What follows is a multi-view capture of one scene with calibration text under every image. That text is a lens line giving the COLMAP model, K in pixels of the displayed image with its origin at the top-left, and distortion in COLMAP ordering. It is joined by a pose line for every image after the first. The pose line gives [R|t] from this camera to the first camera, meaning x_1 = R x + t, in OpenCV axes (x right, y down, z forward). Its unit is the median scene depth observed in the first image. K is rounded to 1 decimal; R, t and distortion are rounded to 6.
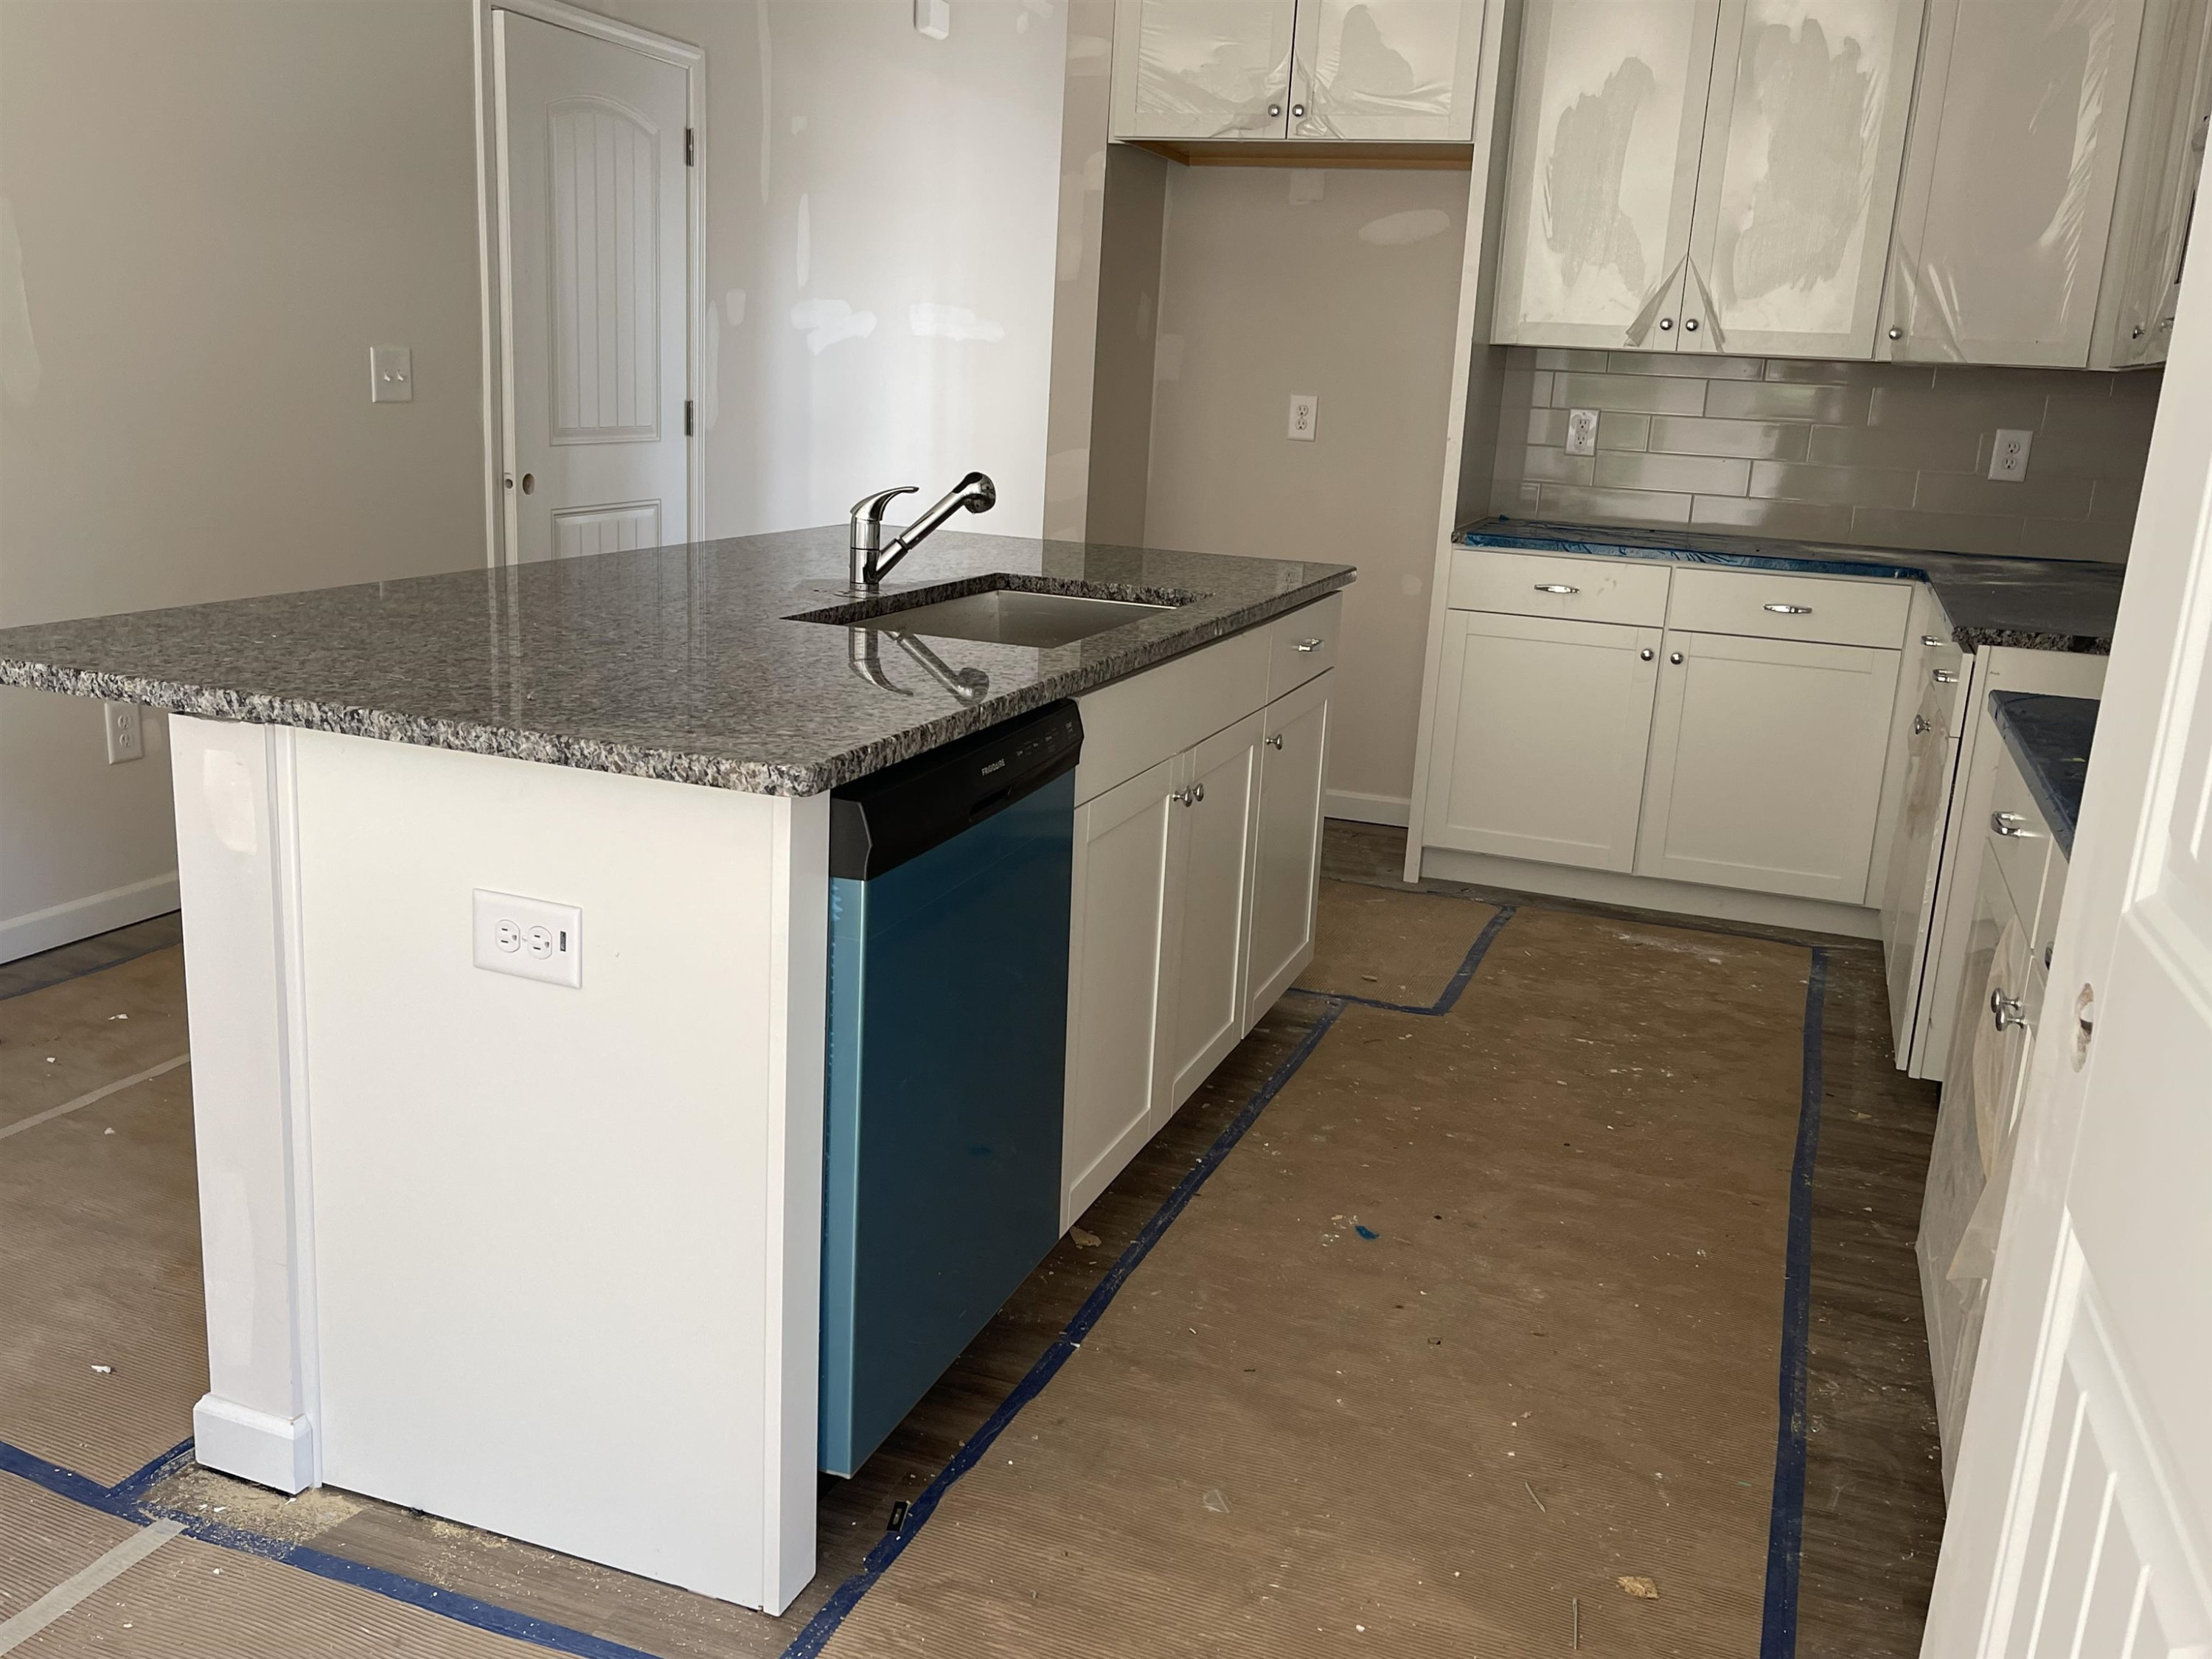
lens RADIAL K [[1874.2, 0, 1117.6], [0, 1874.2, 821.5], [0, 0, 1]] dist [0.053802, -0.017042]
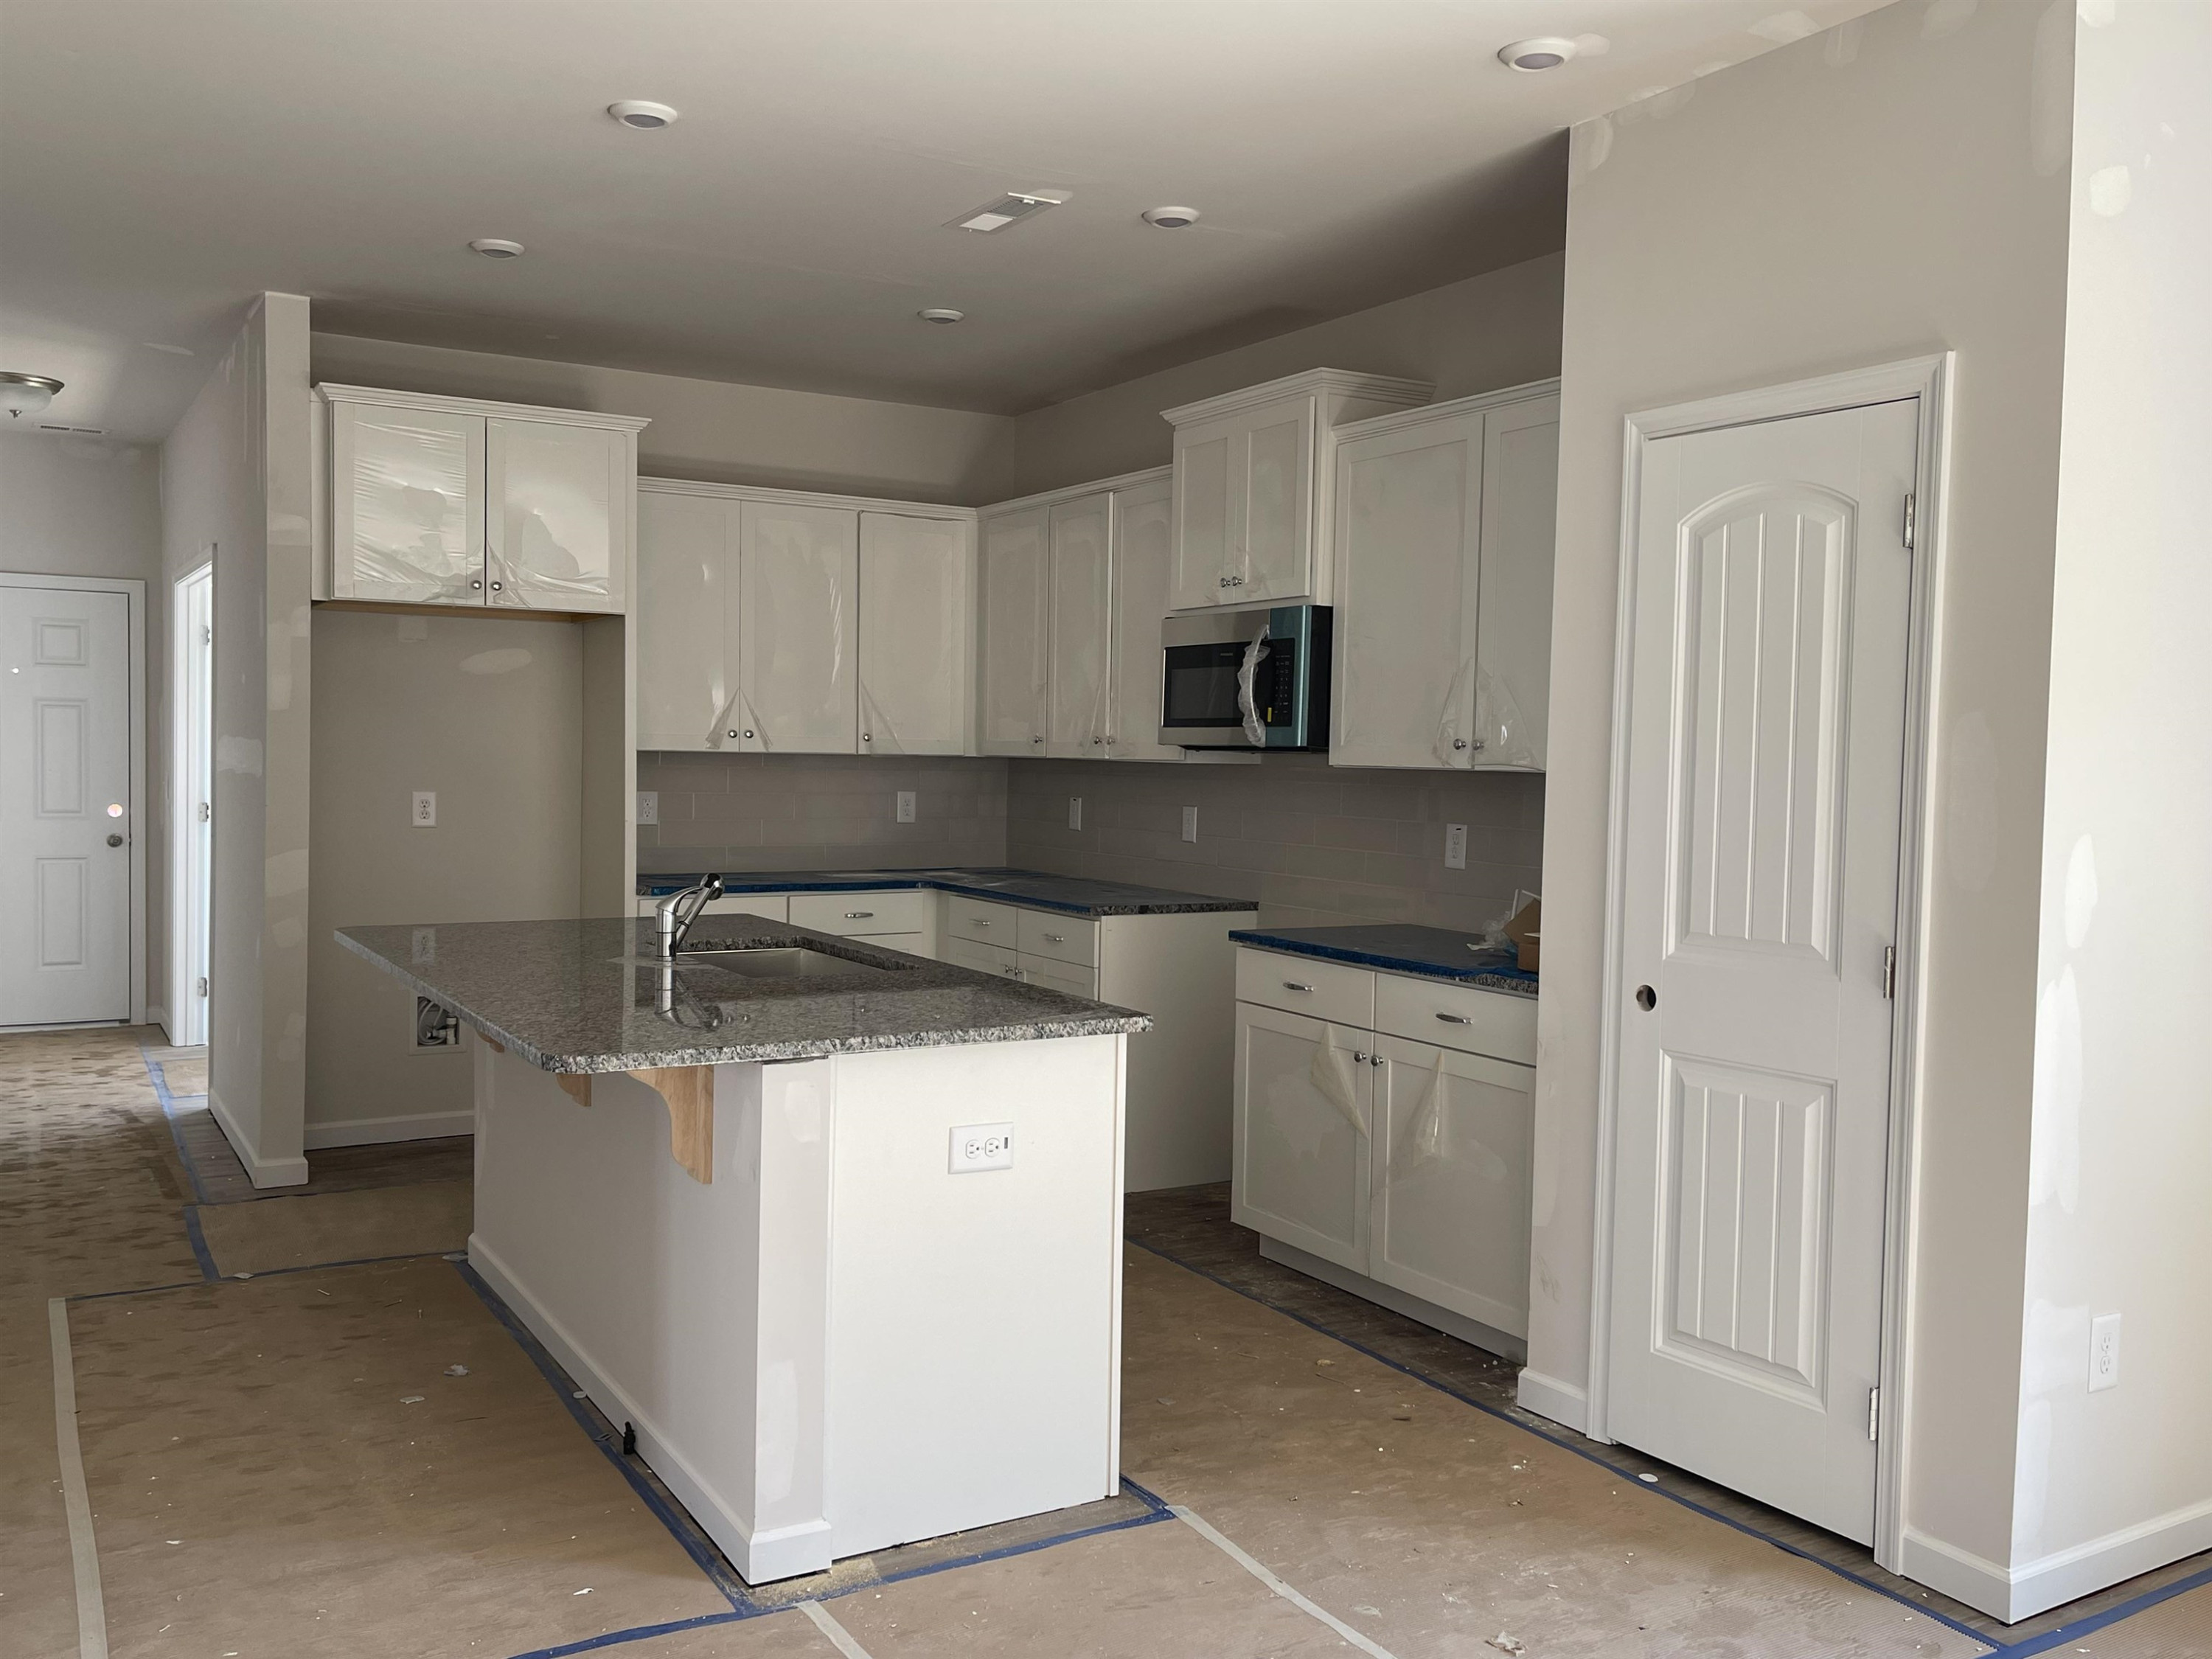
lens RADIAL K [[1874.2, 0, 1104.8], [0, 1874.2, 831.9], [0, 0, 1]] dist [0.053802, -0.017042]
pose [[0.626872, -0.075957, 0.775411, -0.995156], [0.199530, 0.977698, -0.065535, -0.056677], [-0.753140, 0.195800, 0.628047, -0.165337]]
